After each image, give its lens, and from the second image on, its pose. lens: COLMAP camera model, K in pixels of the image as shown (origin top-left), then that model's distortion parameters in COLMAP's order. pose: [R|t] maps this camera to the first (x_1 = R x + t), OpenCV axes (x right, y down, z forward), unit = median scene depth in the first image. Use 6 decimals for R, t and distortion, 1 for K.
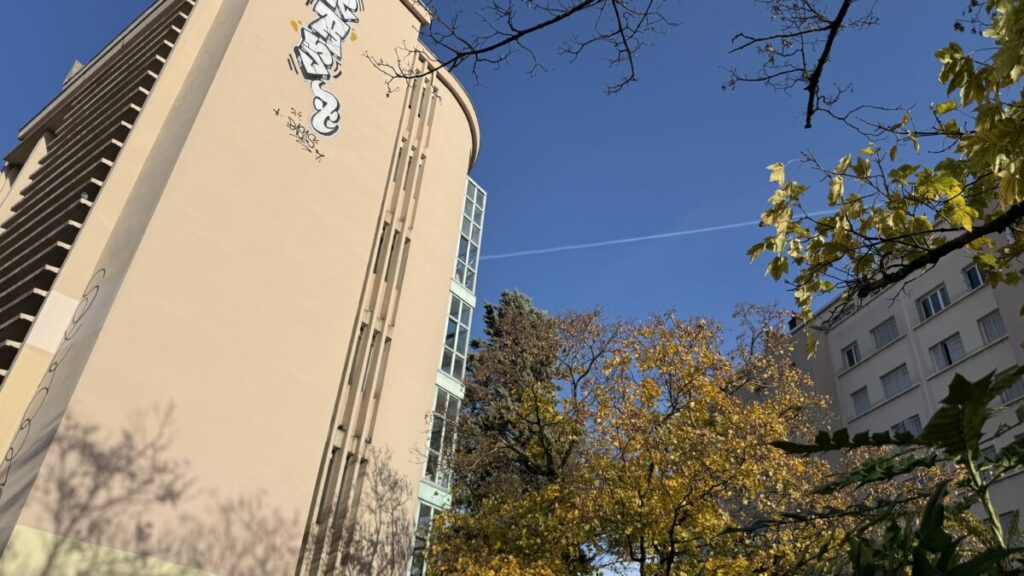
lens RADIAL K [[731.8, 0, 513.2], [0, 731.8, 288.7], [0, 0, 1]] dist [-0.011934, -0.004981]
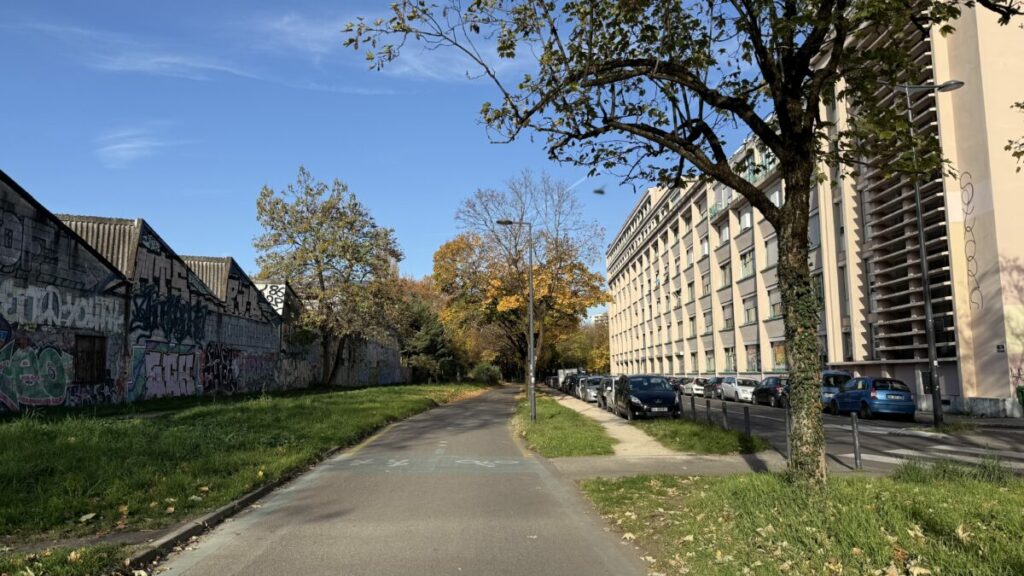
lens RADIAL K [[731.8, 0, 512.3], [0, 731.8, 284.7], [0, 0, 1]] dist [-0.011934, -0.004981]
pose [[0.587444, -0.185605, -0.787693, 0.214936], [0.492307, 0.854483, 0.165809, -0.836576], [0.642296, -0.485190, 0.593335, -1.260718]]
